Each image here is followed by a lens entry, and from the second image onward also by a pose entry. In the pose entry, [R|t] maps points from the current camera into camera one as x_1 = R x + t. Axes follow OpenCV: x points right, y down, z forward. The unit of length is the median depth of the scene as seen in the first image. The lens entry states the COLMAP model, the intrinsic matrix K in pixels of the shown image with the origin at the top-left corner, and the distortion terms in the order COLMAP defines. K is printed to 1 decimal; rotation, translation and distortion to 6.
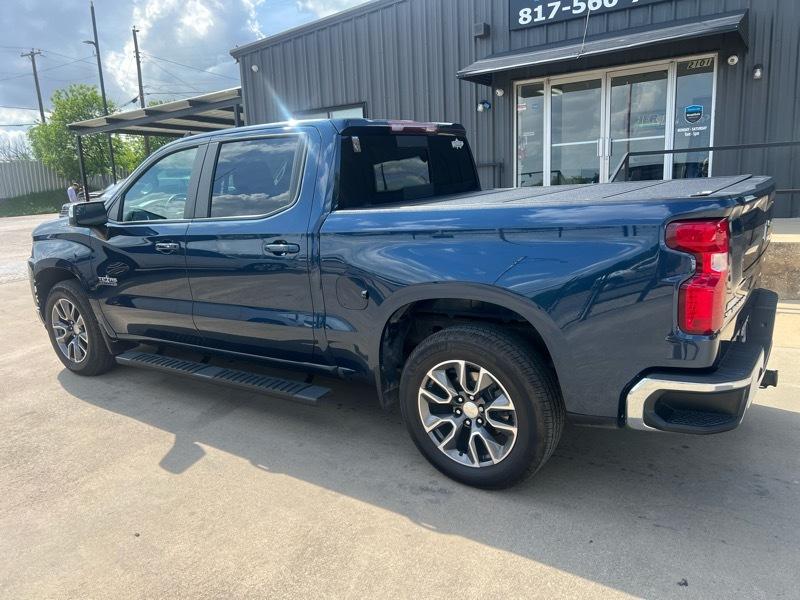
lens RADIAL K [[606.3, 0, 400.0], [0, 606.3, 302.0], [0, 0, 1]] dist [0.055649, -0.061361]
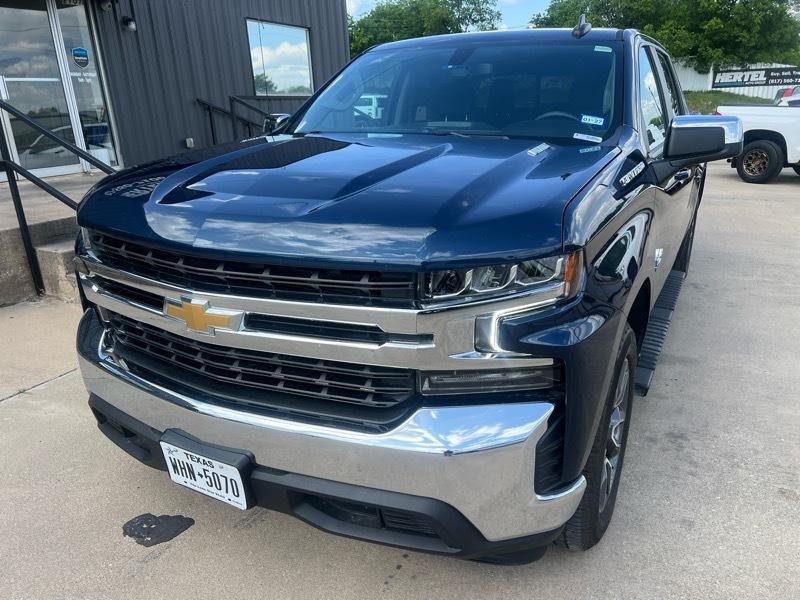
lens RADIAL K [[606.3, 0, 407.1], [0, 606.3, 299.5], [0, 0, 1]] dist [0.055649, -0.061361]
pose [[-0.128185, -0.251143, 0.959425, -0.906816], [0.228443, 0.933914, 0.274987, -0.188843], [-0.965082, 0.254423, -0.062342, 1.147163]]
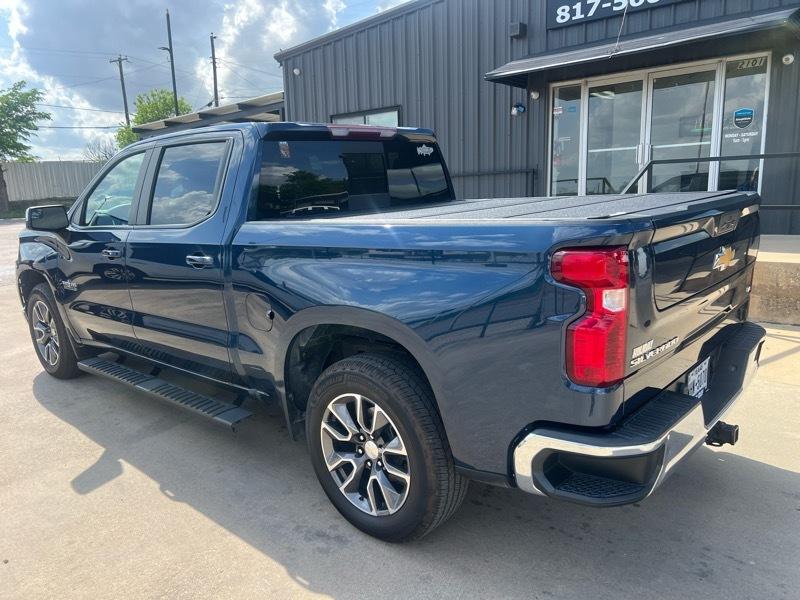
lens RADIAL K [[606.3, 0, 401.7], [0, 606.3, 302.8], [0, 0, 1]] dist [0.055649, -0.061361]
pose [[0.992852, 0.036726, -0.113557, 0.151184], [-0.037203, 0.999306, -0.002084, -0.022402], [0.113402, 0.006294, 0.993529, 0.070873]]
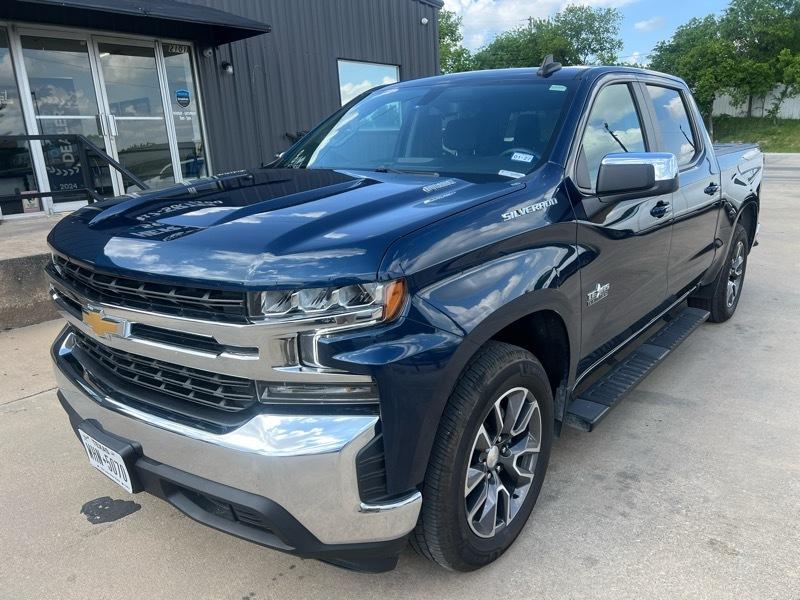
lens RADIAL K [[606.3, 0, 408.3], [0, 606.3, 300.7], [0, 0, 1]] dist [0.055649, -0.061361]
pose [[0.061638, -0.209986, 0.975759, -0.944320], [0.227045, 0.954938, 0.191163, -0.159675], [-0.971932, 0.209758, 0.106537, 1.003590]]
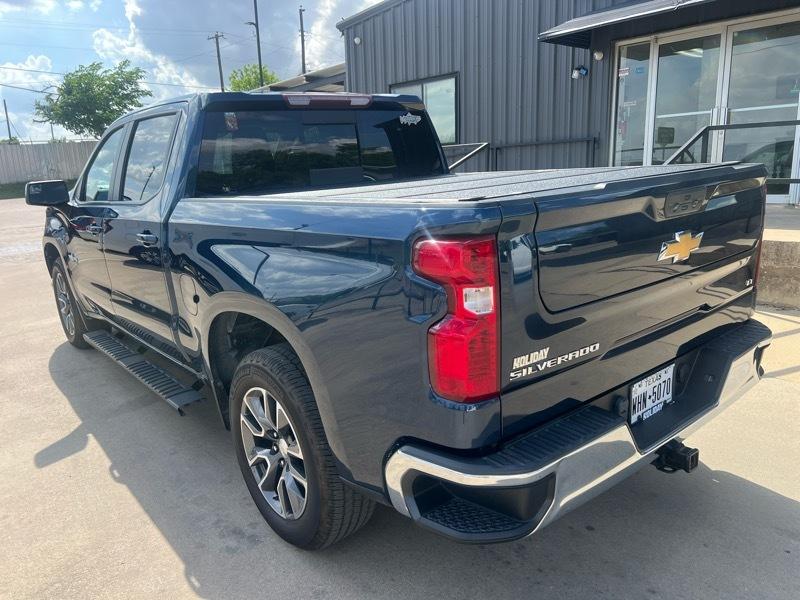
lens RADIAL K [[606.3, 0, 396.0], [0, 606.3, 303.5], [0, 0, 1]] dist [0.055649, -0.061361]
pose [[0.961299, 0.070823, -0.266249, 0.279451], [-0.059292, 0.996931, 0.051110, -0.041289], [0.269052, -0.033345, 0.962548, 0.150500]]
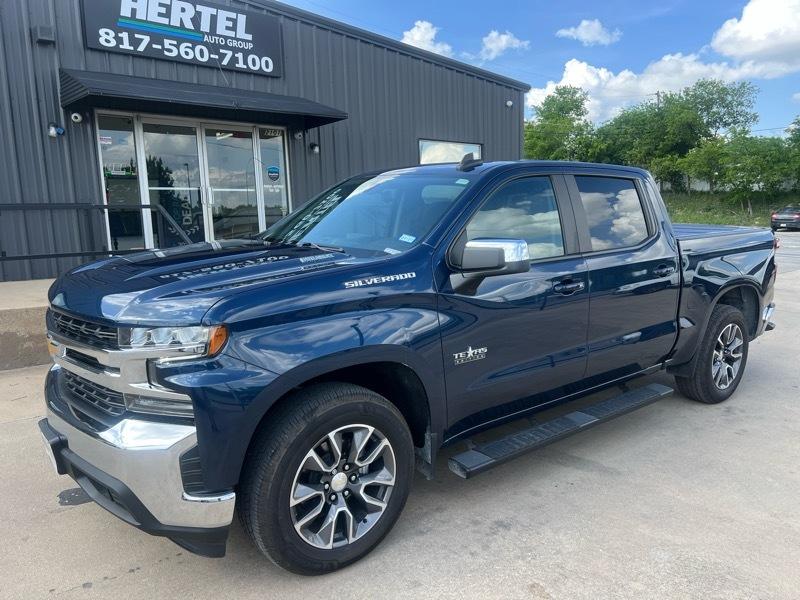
lens RADIAL K [[606.3, 0, 409.3], [0, 606.3, 300.4], [0, 0, 1]] dist [0.055649, -0.061361]
pose [[0.264612, -0.096483, 0.959516, -1.012856], [0.187768, 0.981094, 0.046870, -0.122655], [-0.945898, 0.167764, 0.277726, 0.783917]]
